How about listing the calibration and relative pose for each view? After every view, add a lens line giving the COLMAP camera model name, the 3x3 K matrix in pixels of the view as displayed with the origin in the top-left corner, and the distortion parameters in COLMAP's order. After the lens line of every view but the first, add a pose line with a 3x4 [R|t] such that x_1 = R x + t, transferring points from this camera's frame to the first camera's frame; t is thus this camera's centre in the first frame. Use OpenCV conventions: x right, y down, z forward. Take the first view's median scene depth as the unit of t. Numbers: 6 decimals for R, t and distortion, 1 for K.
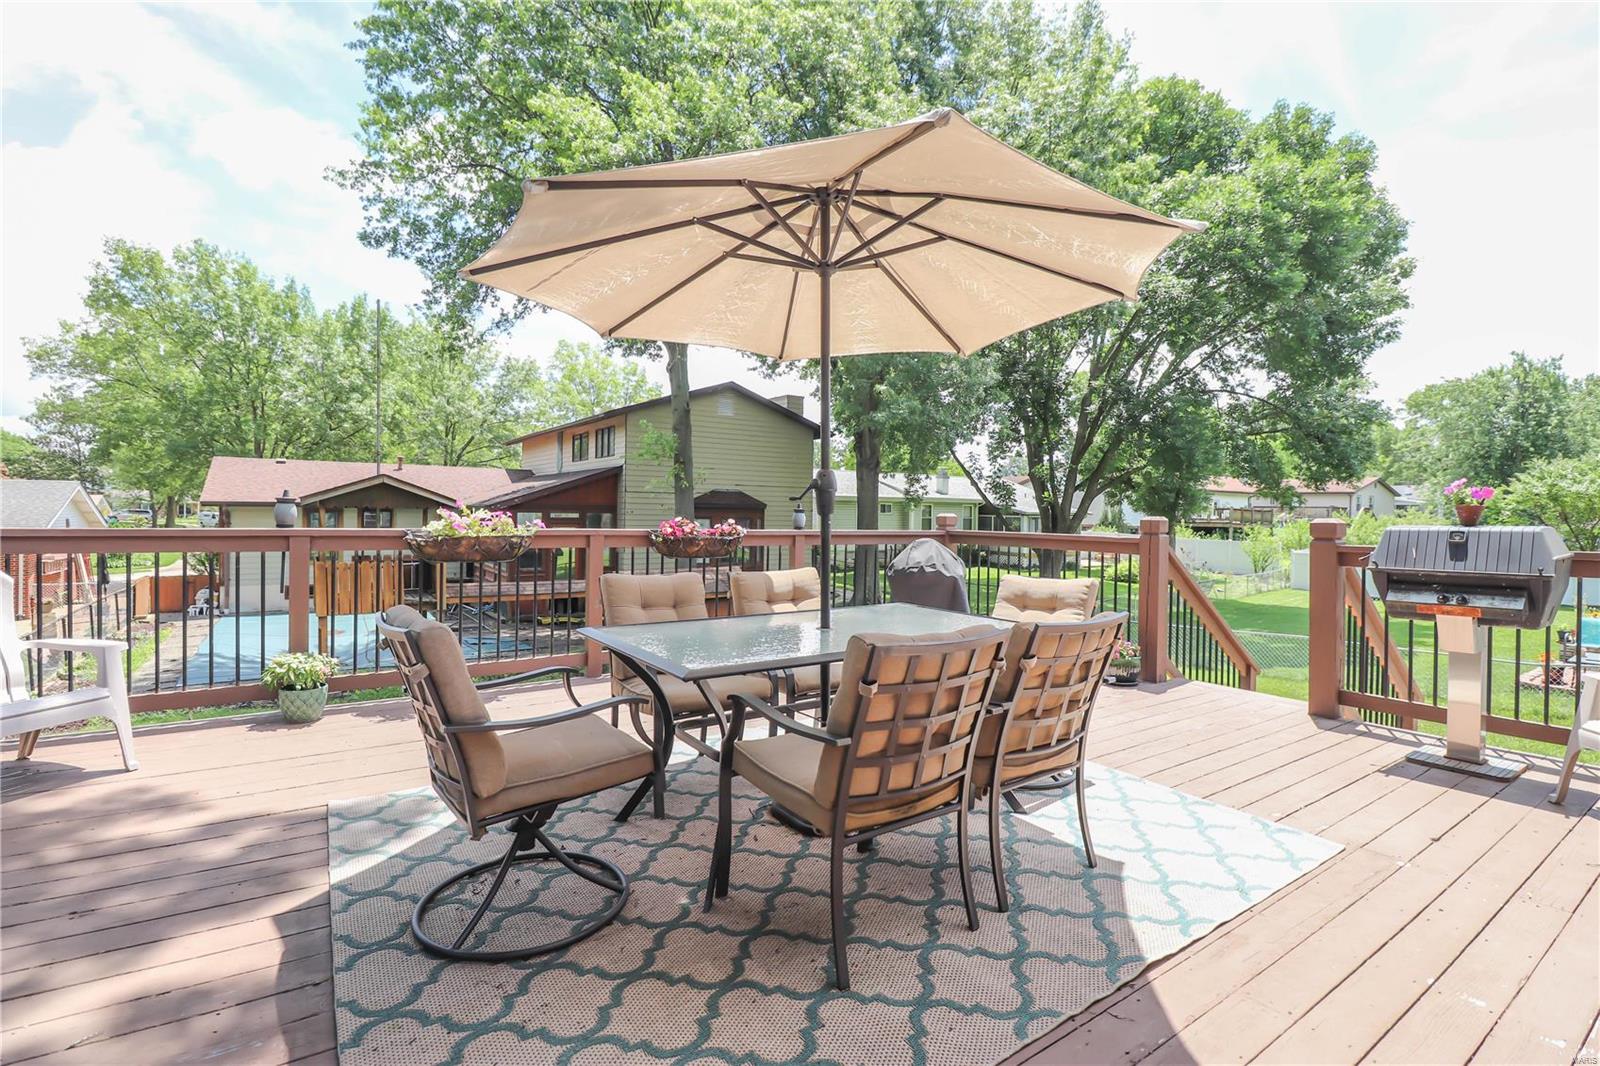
lens RADIAL K [[755.1, 0, 802.7], [0, 755.1, 518.1], [0, 0, 1]] dist [-0.001658, -0.012443]
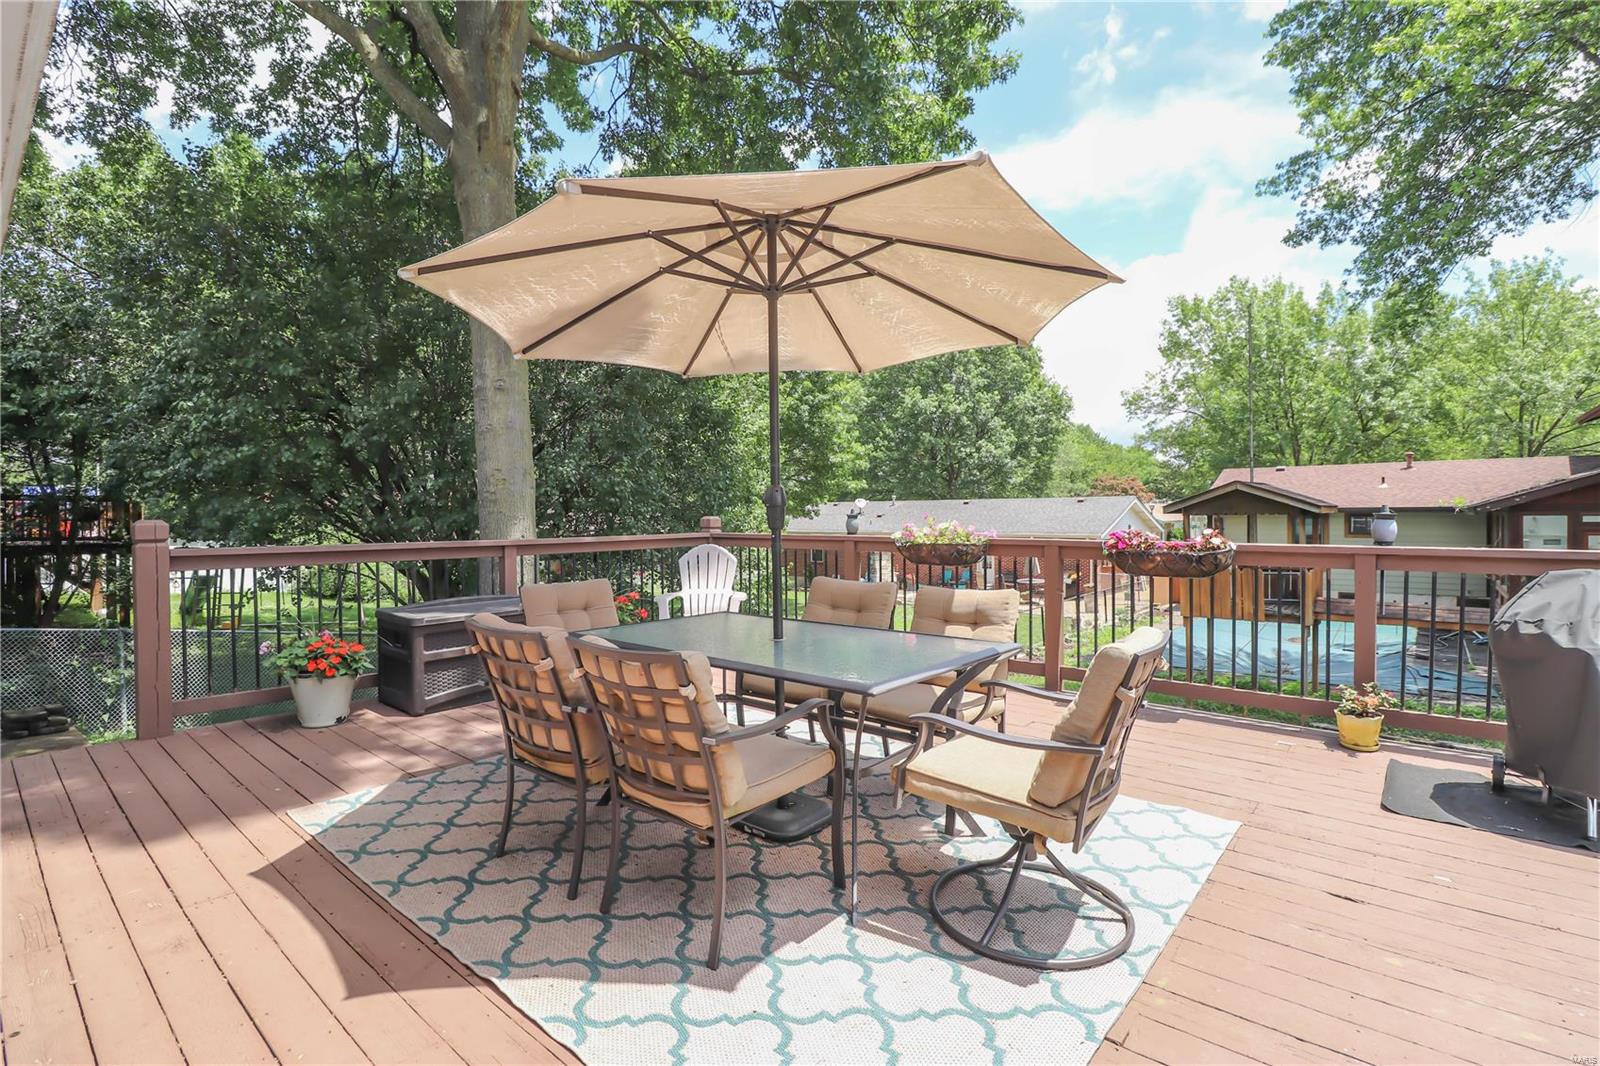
lens RADIAL K [[739.8, 0, 803.8], [0, 739.8, 521.2], [0, 0, 1]] dist [-0.000561, -0.011572]
pose [[0.257402, -0.003487, -0.966298, 0.779082], [0.002688, 0.999992, -0.002893, -0.009176], [0.966301, -0.001853, 0.257410, 0.589093]]
